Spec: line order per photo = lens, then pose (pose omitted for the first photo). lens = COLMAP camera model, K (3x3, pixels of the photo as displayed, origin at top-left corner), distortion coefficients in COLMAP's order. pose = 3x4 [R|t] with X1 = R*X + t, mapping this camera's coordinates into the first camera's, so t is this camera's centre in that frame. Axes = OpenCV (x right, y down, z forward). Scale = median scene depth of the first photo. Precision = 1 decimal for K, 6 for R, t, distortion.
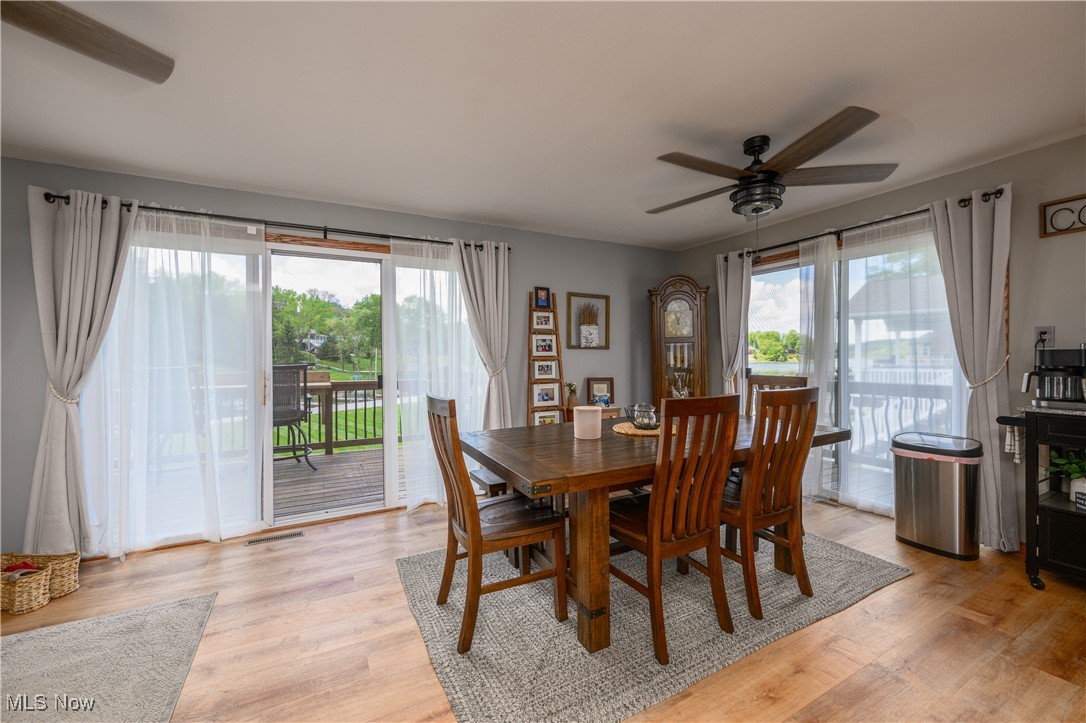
lens RADIAL K [[430.5, 0, 539.8], [0, 430.5, 353.2], [0, 0, 1]] dist [0.000813, 0.000099]
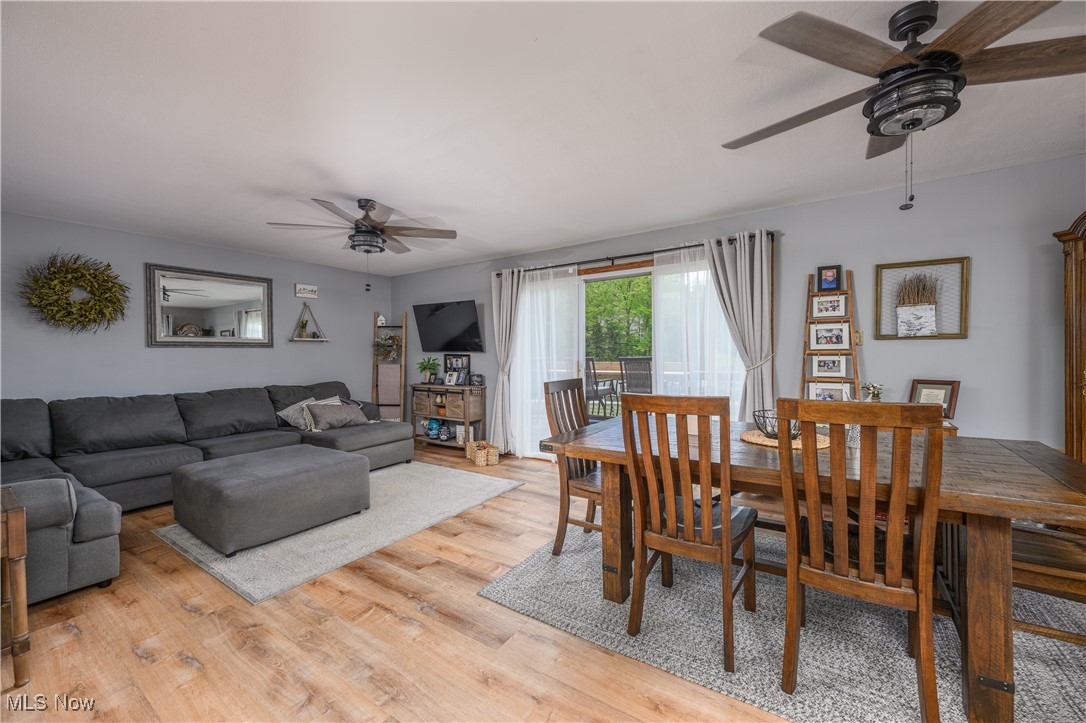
lens RADIAL K [[430.5, 0, 545.7], [0, 430.5, 358.1], [0, 0, 1]] dist [0.000813, 0.000099]
pose [[0.474915, 0.012158, -0.879948, 0.479030], [0.017498, 0.999576, 0.023254, -0.005647], [0.879858, -0.026441, 0.474501, 0.127793]]
